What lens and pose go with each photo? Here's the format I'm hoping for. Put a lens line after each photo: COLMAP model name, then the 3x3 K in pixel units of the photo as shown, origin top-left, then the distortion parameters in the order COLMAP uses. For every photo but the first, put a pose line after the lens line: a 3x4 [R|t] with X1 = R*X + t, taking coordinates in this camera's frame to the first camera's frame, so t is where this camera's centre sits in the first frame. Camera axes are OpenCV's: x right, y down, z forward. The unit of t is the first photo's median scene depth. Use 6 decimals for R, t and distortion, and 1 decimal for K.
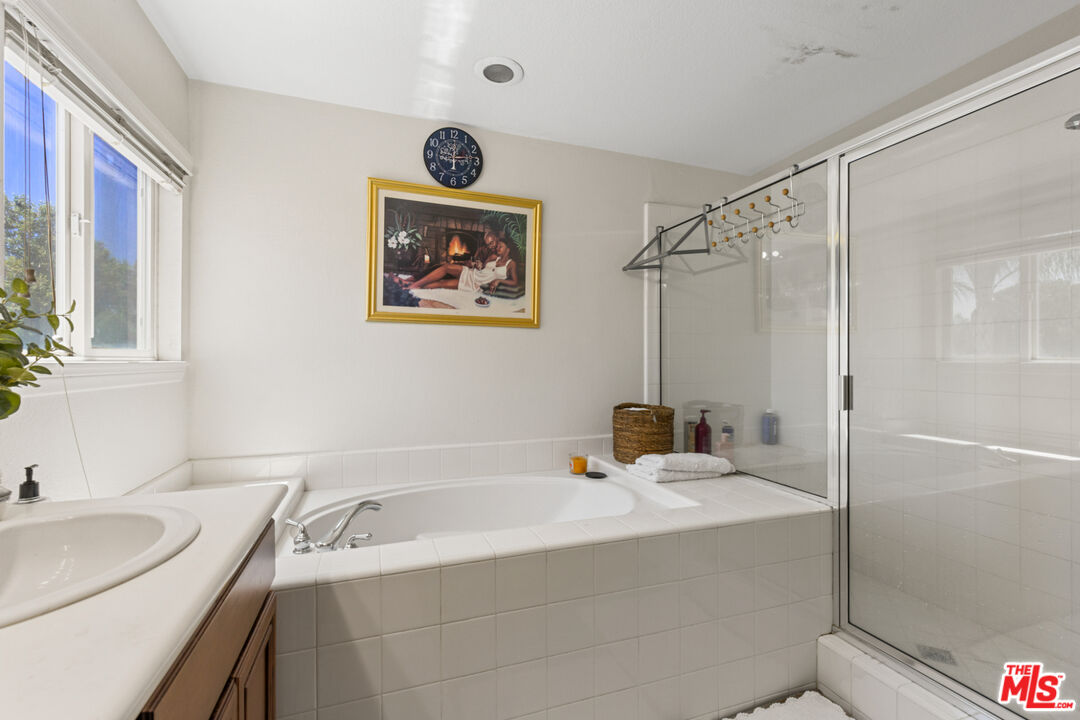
lens RADIAL K [[485.6, 0, 546.5], [0, 485.6, 363.0], [0, 0, 1]] dist [0.004094, 0.000919]
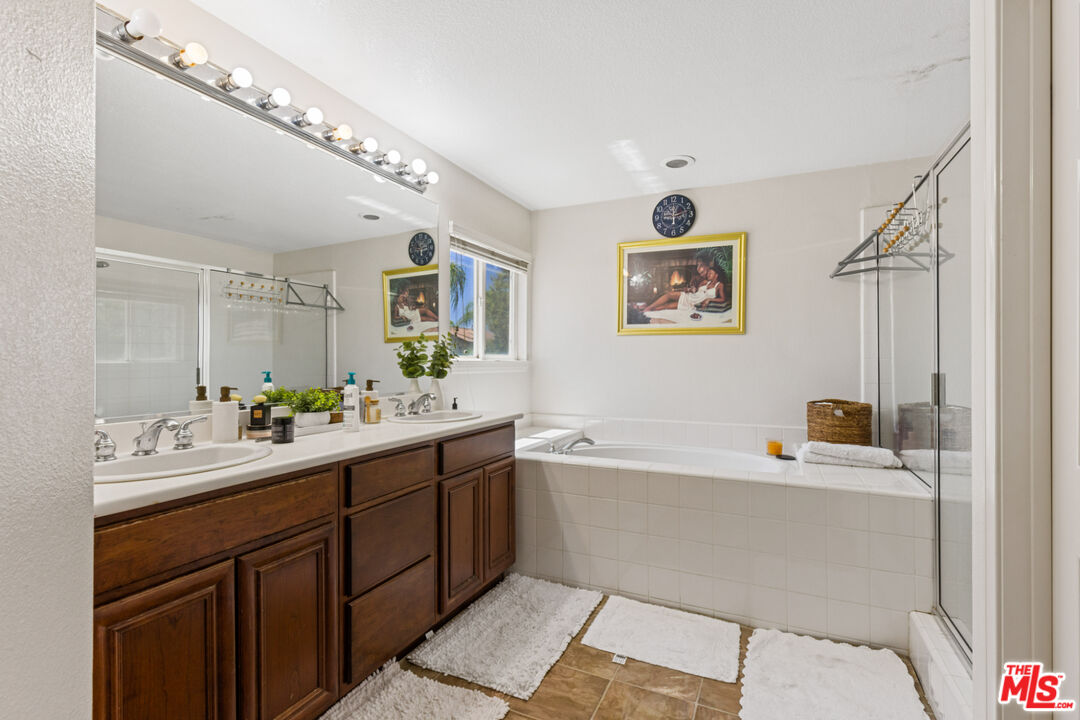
lens RADIAL K [[485.6, 0, 536.4], [0, 485.6, 359.8], [0, 0, 1]] dist [0.004094, 0.000919]
pose [[0.704843, -0.002796, -0.709358, 0.521443], [-0.003796, 0.999963, -0.007714, 0.005563], [0.709353, 0.008130, 0.704806, -0.265662]]
